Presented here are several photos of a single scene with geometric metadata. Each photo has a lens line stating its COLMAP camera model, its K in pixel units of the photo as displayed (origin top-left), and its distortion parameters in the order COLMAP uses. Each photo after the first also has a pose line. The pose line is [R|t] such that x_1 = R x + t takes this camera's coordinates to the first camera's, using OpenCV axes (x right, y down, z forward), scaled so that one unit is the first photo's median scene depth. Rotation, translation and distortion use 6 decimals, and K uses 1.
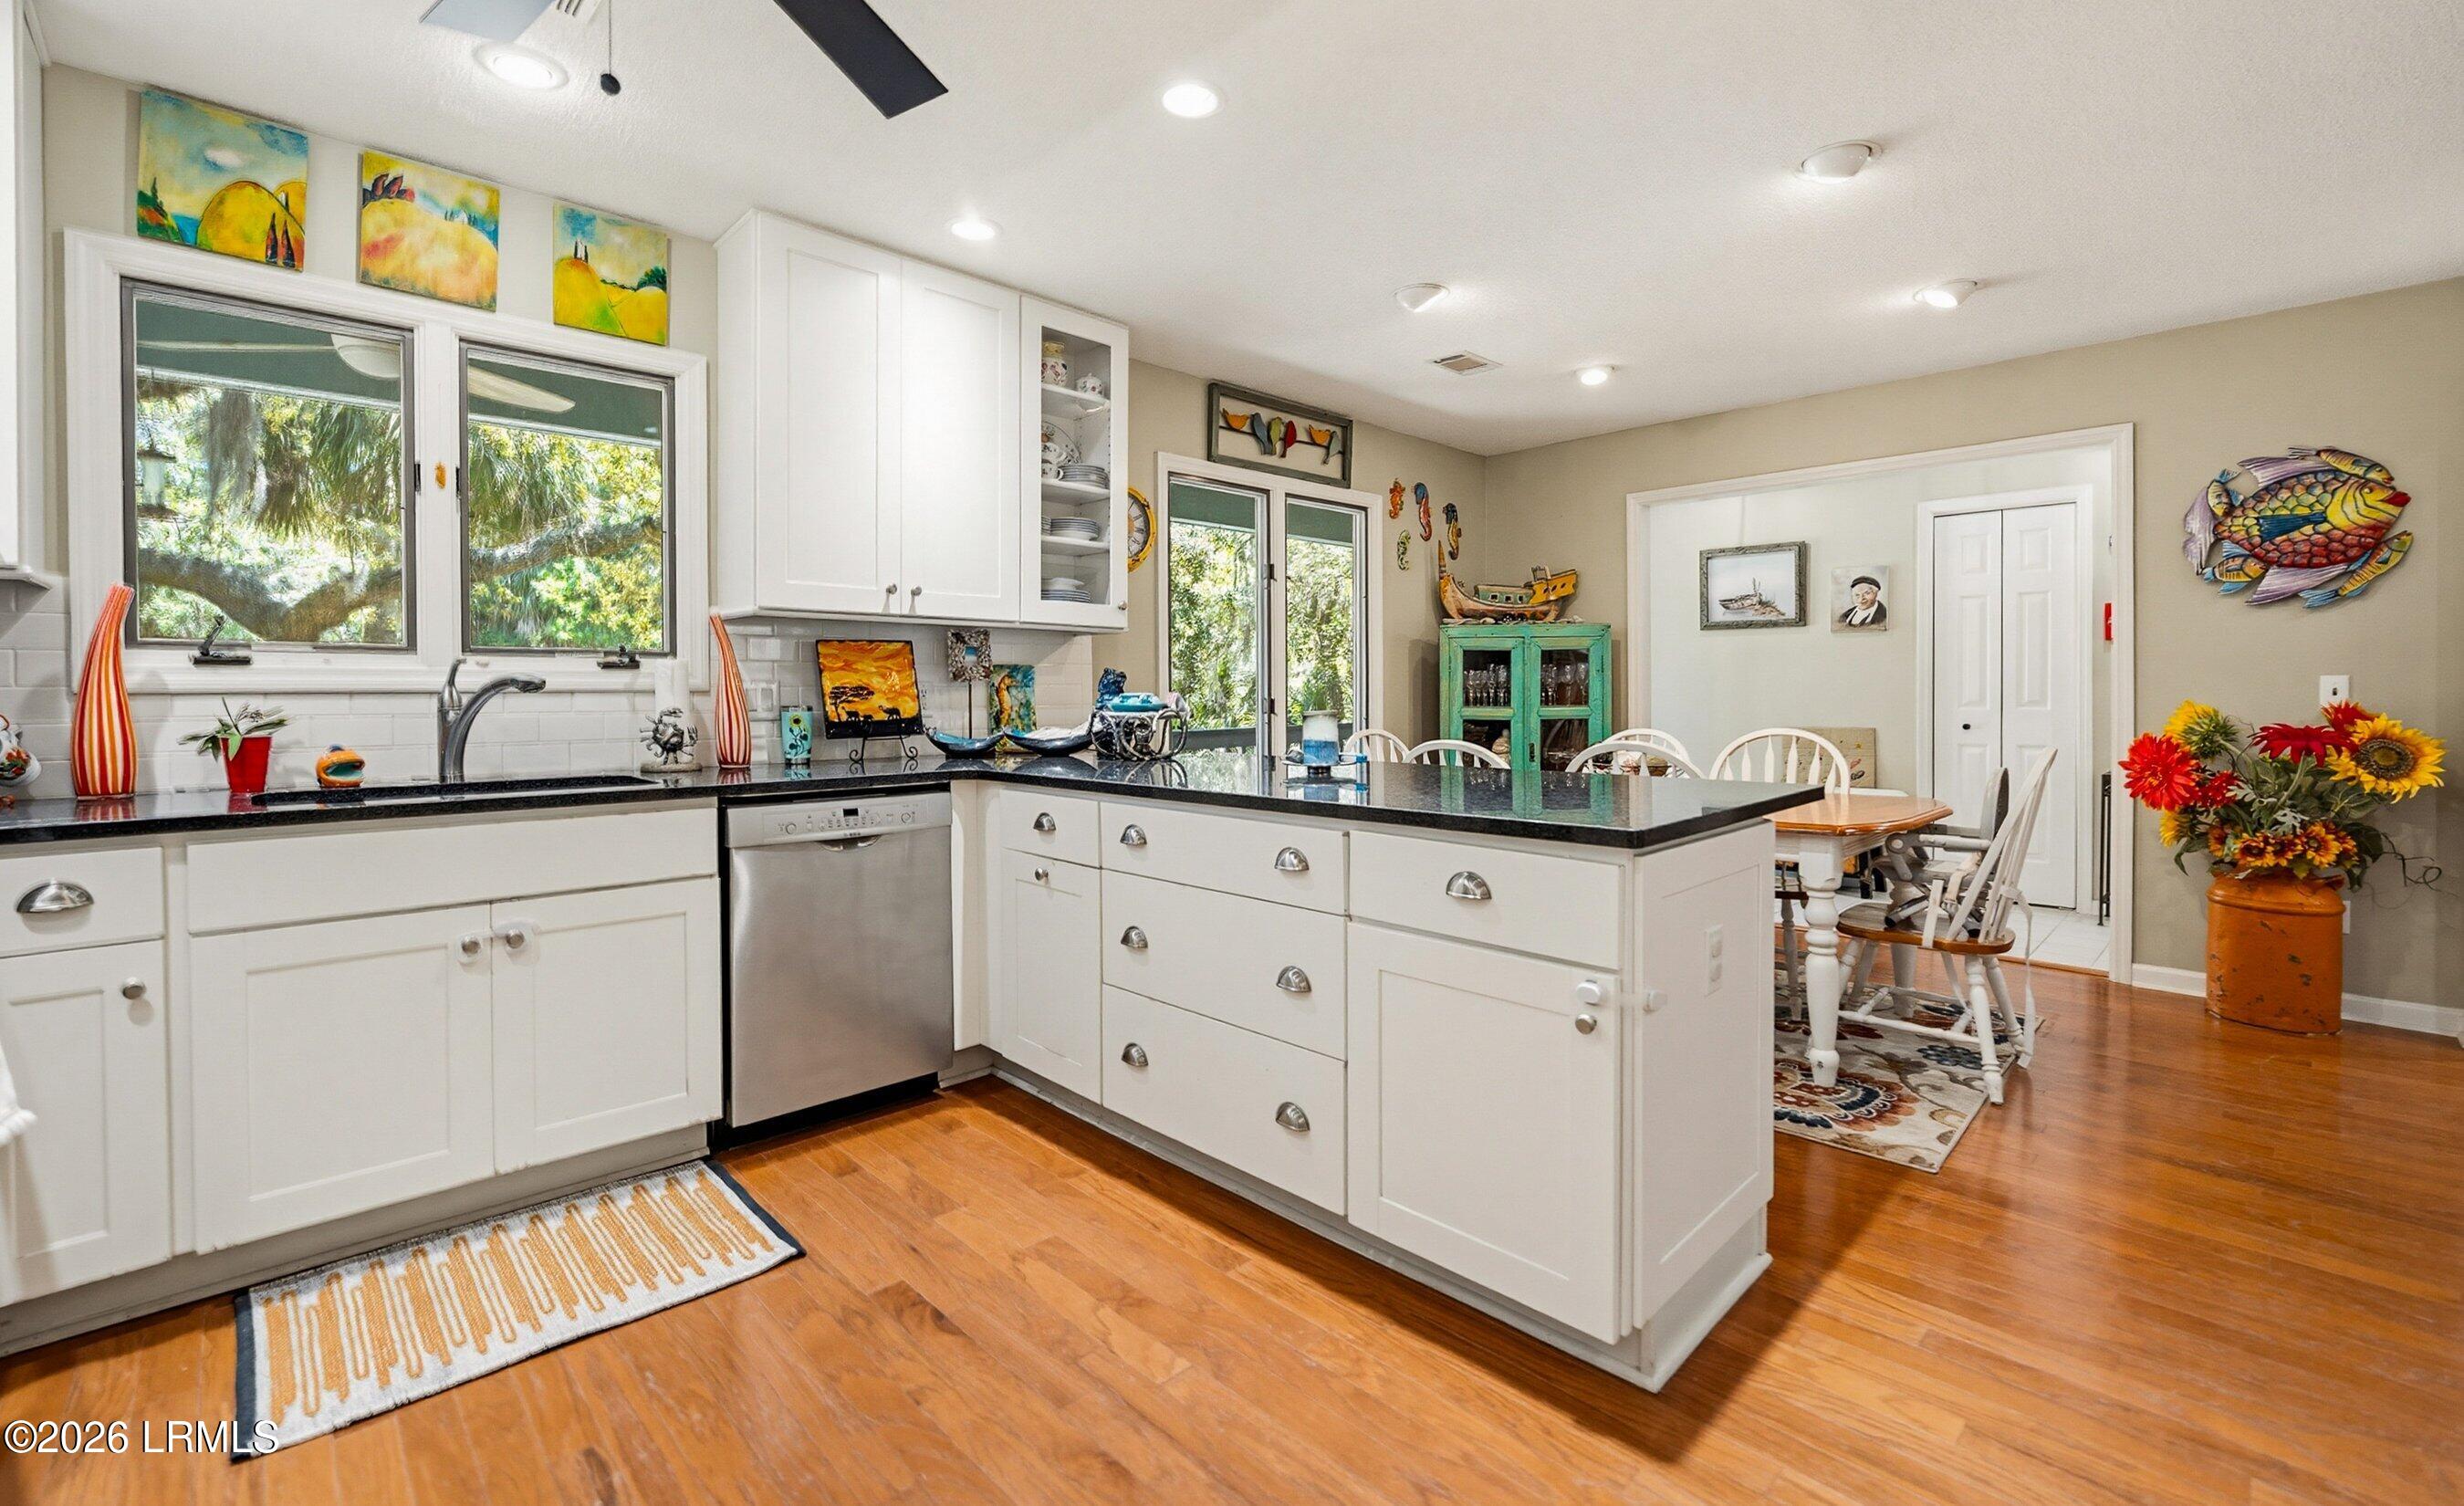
lens RADIAL K [[1059.1, 0, 1235.8], [0, 1059.1, 705.9], [0, 0, 1]] dist [-0.018906, 0.004080]
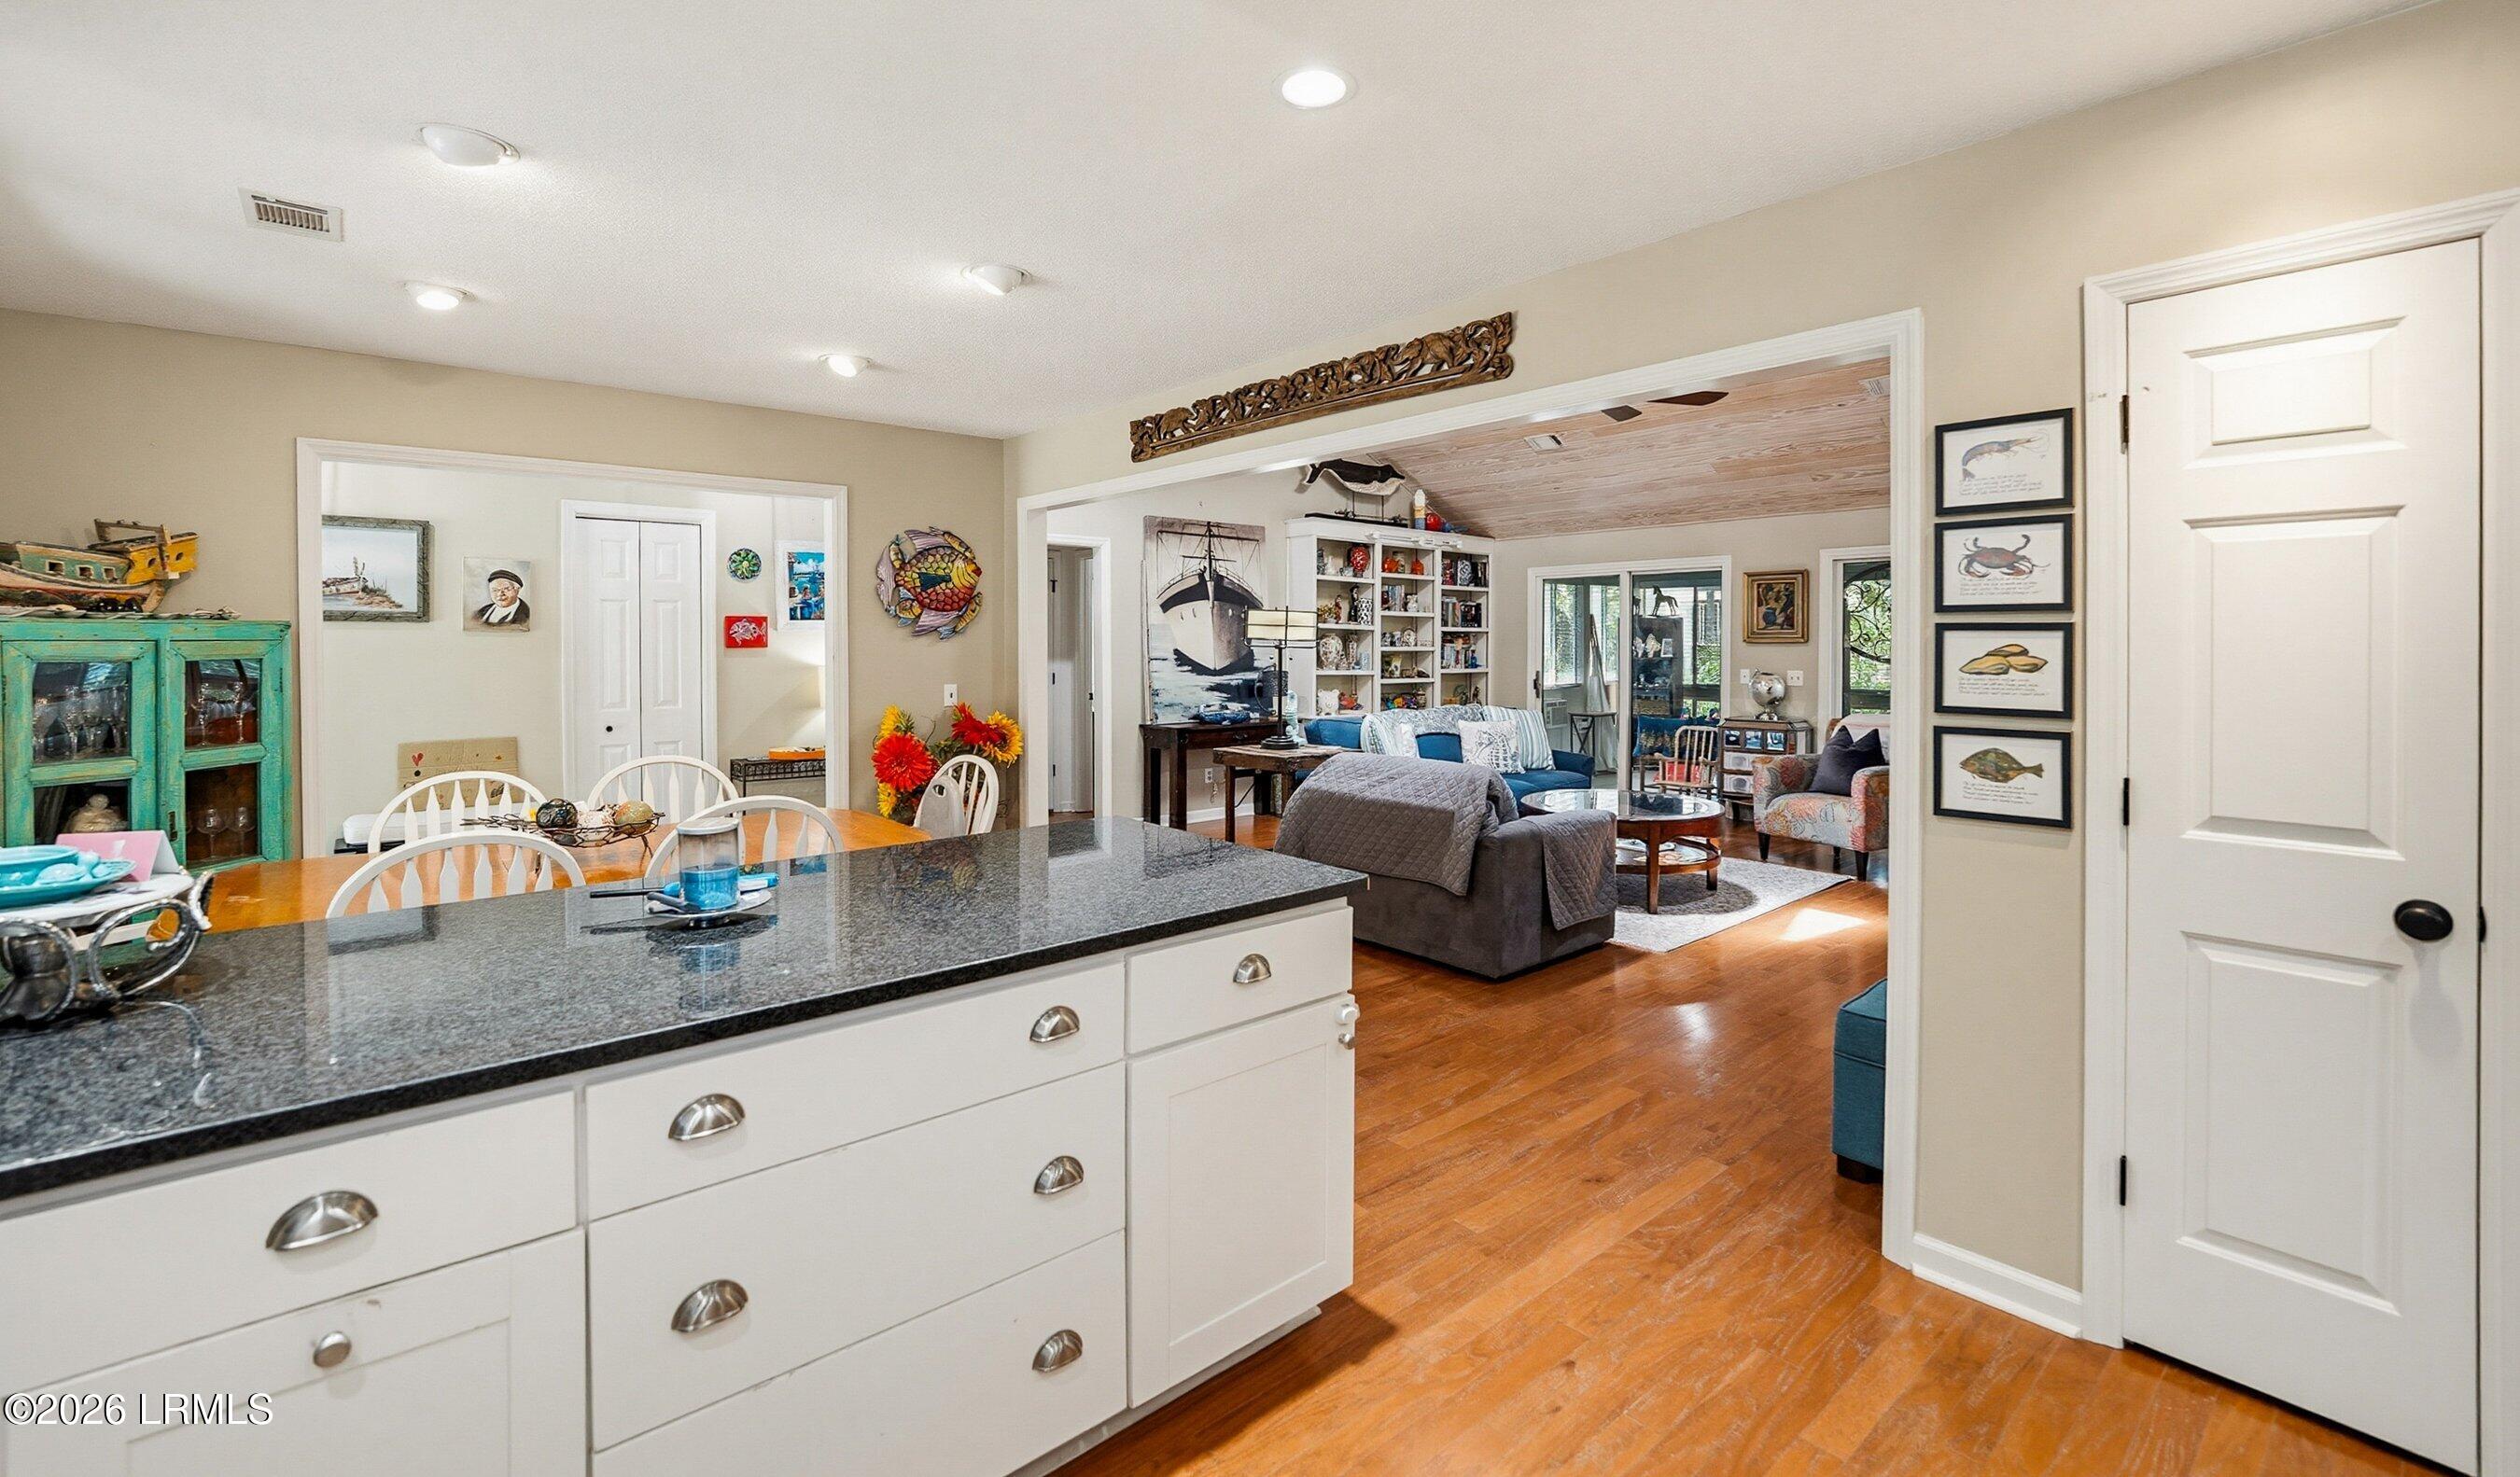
lens RADIAL K [[1053.4, 0, 1240.0], [0, 1053.4, 661.6], [0, 0, 1]] dist [-0.004912, -0.000207]
pose [[0.075326, -0.013896, 0.997062, -0.442308], [0.013987, 0.999819, 0.012878, -0.079612], [-0.997061, 0.012976, 0.075507, 0.503641]]
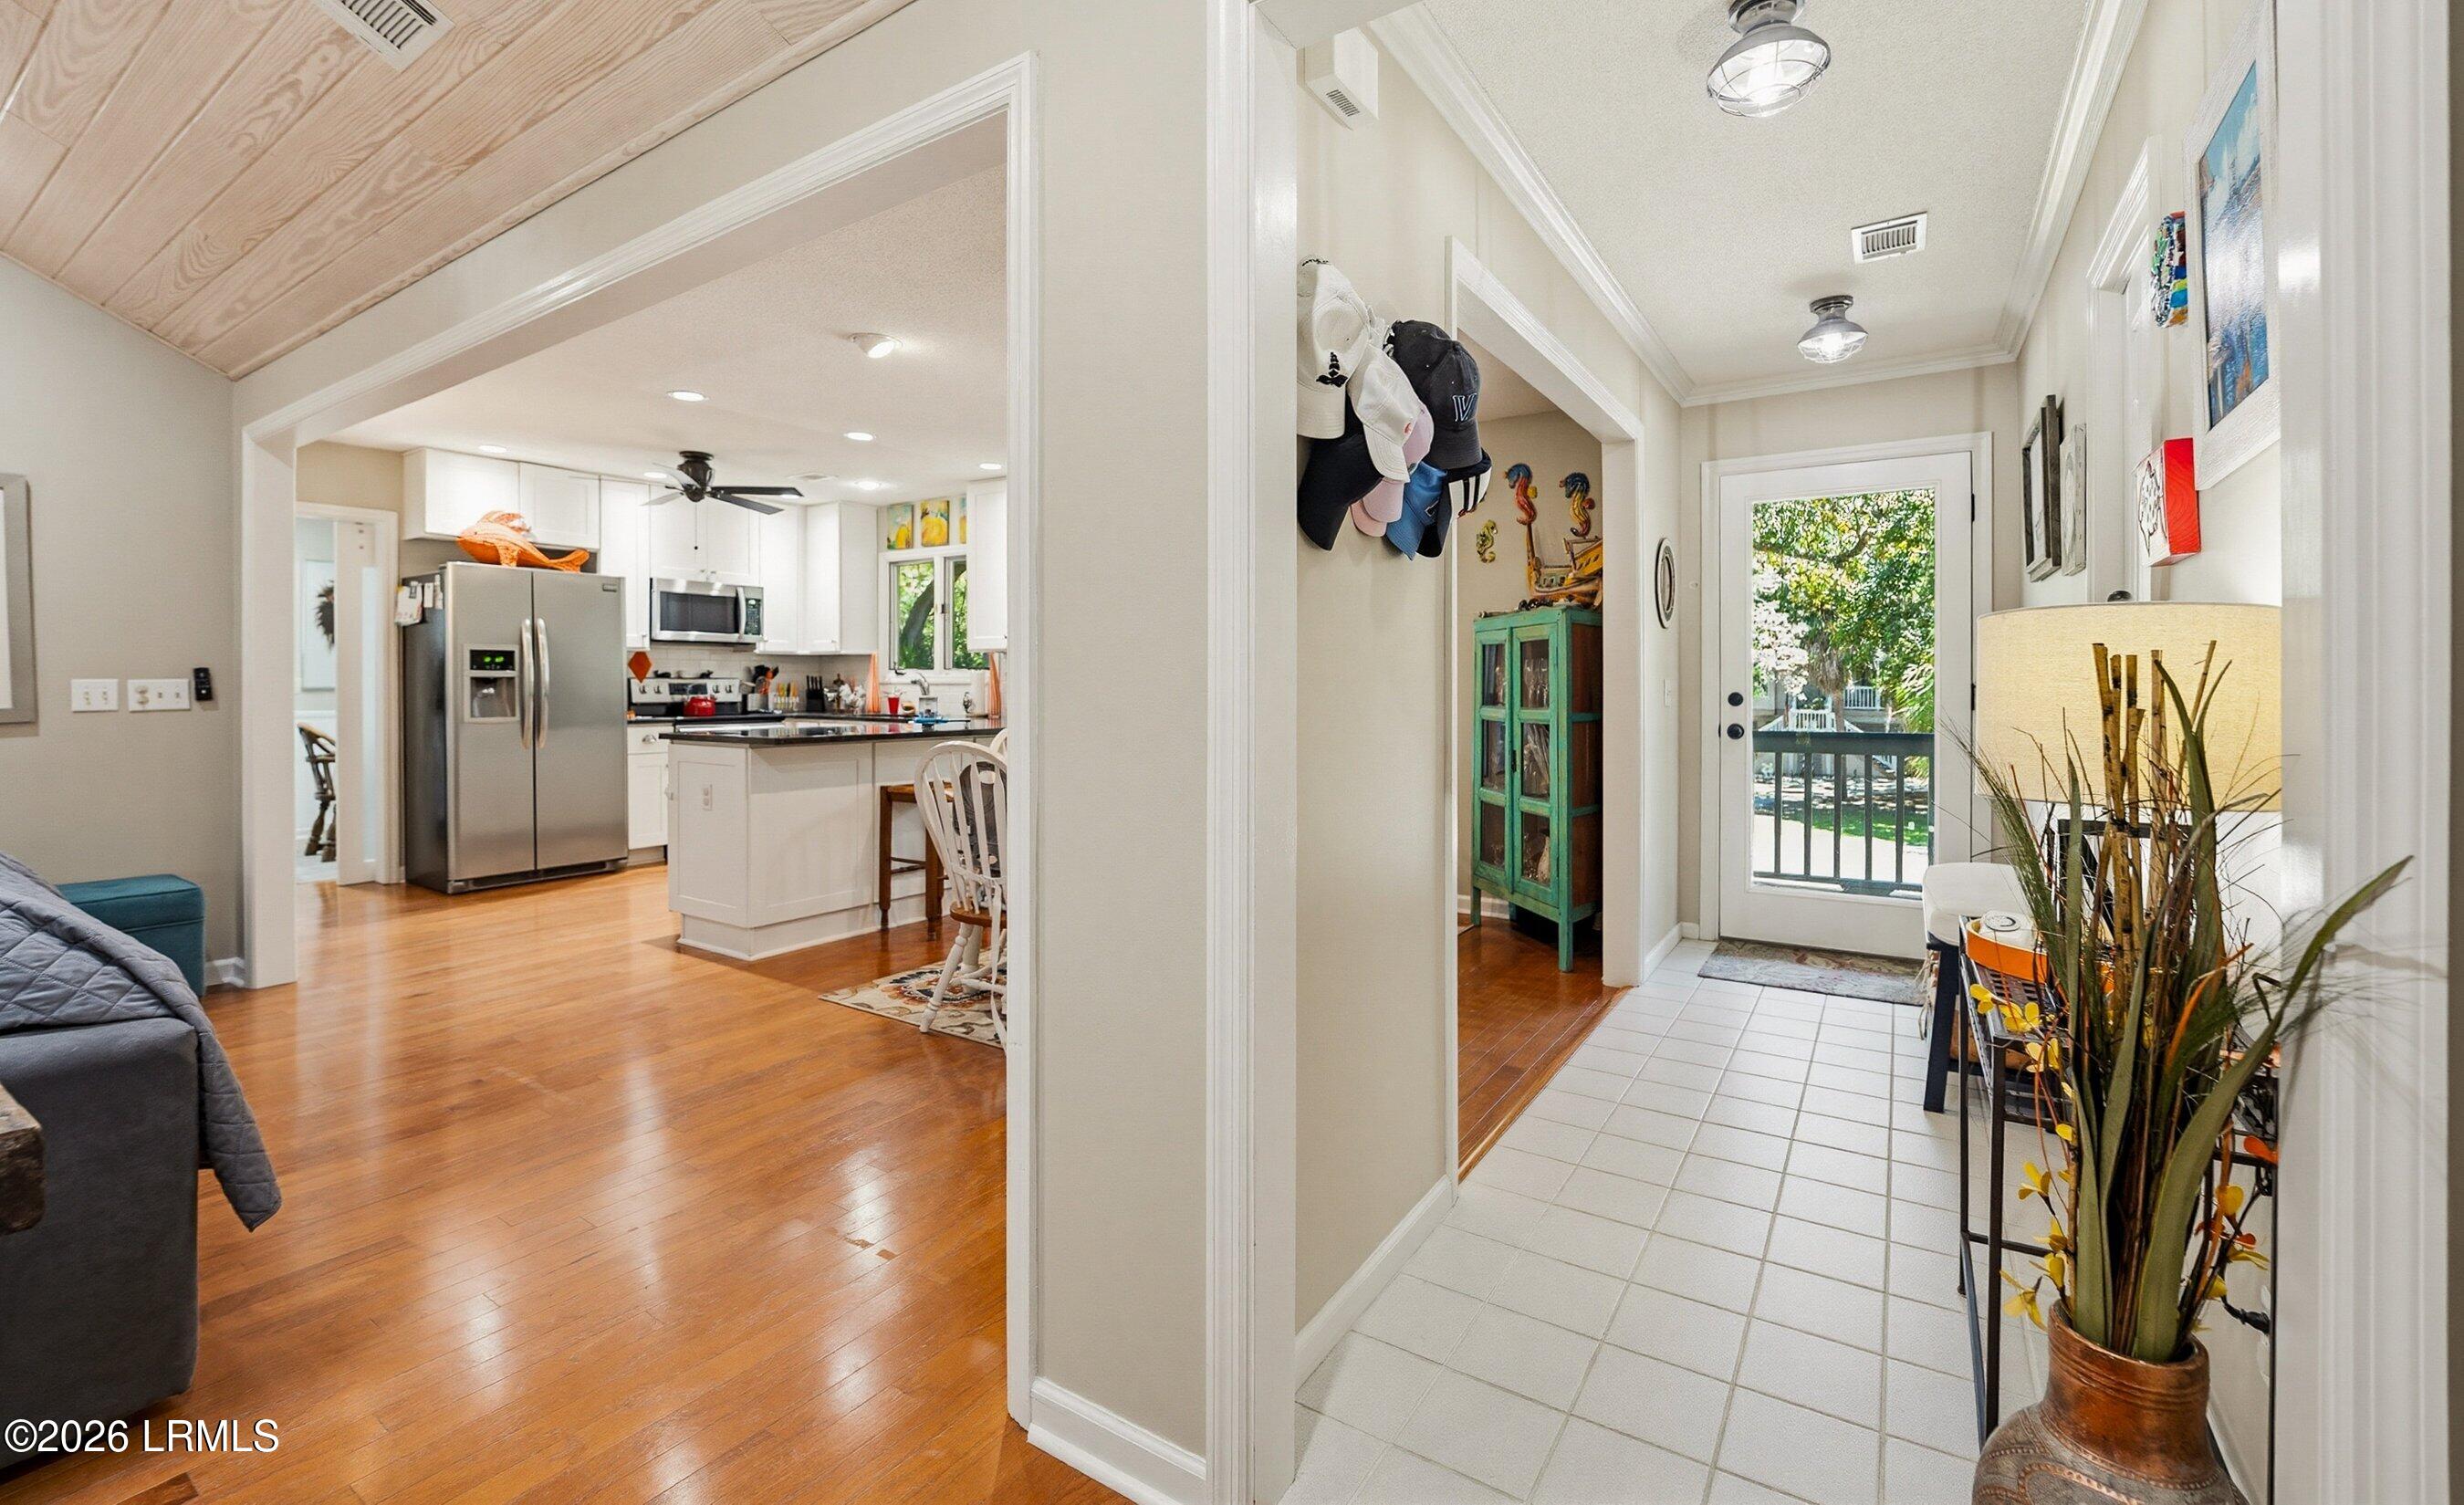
lens RADIAL K [[1059.1, 0, 1225.9], [0, 1059.1, 695.5], [0, 0, 1]] dist [-0.018906, 0.004080]
pose [[0.199077, 0.016094, -0.979852, 1.714053], [-0.016829, 0.999774, 0.013002, -0.026217], [0.979839, 0.013901, 0.199303, 0.935250]]
